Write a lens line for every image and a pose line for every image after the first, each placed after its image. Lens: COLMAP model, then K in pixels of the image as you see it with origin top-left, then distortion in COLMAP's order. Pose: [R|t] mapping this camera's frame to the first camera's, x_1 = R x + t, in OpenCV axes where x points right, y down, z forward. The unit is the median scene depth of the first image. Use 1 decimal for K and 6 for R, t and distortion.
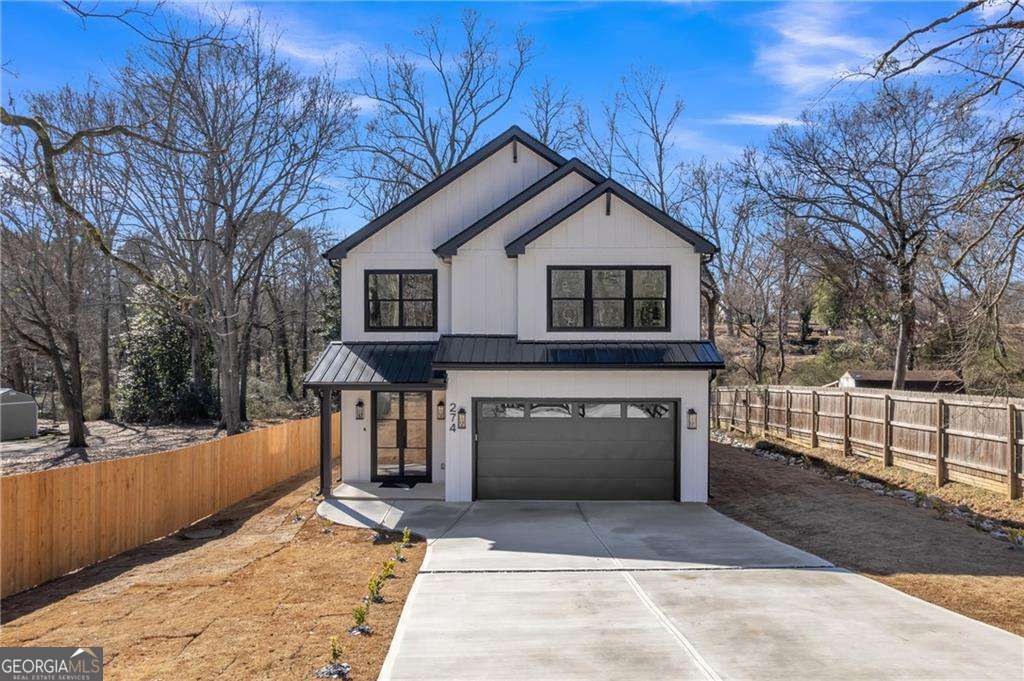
lens RADIAL K [[655.4, 0, 512.0], [0, 655.4, 340.5], [0, 0, 1]] dist [-0.048758, 0.038248]
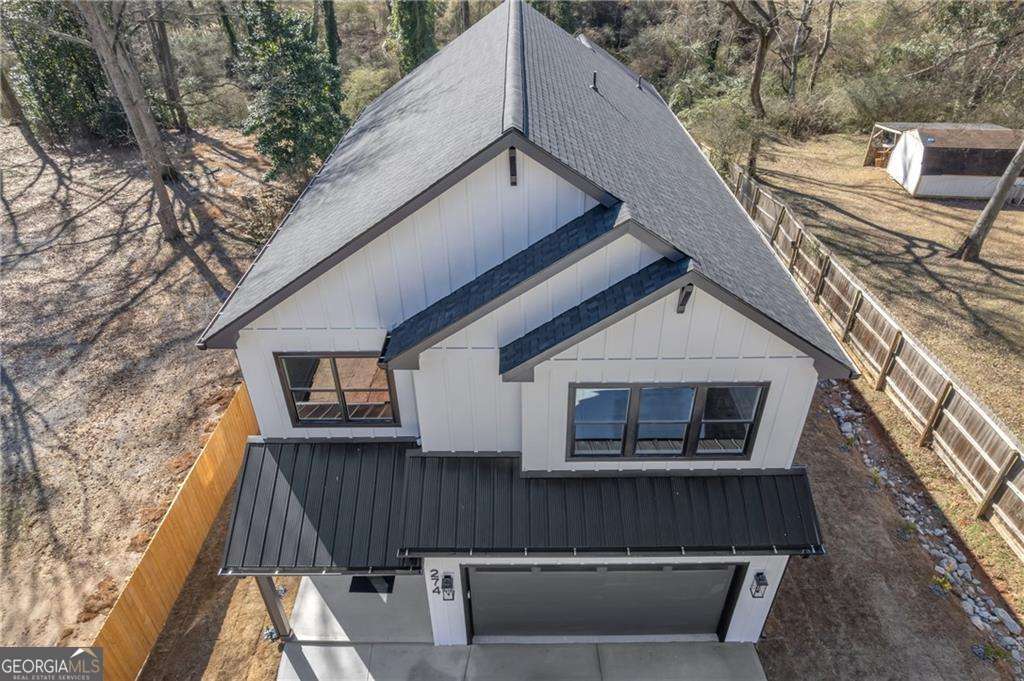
lens RADIAL K [[655.4, 0, 512.0], [0, 655.4, 340.5], [0, 0, 1]] dist [-0.048758, 0.038248]
pose [[0.999669, -0.023500, 0.010489, -0.005661], [0.013997, 0.838541, 0.544659, -0.490925], [-0.021595, -0.544332, 0.838592, 0.517815]]
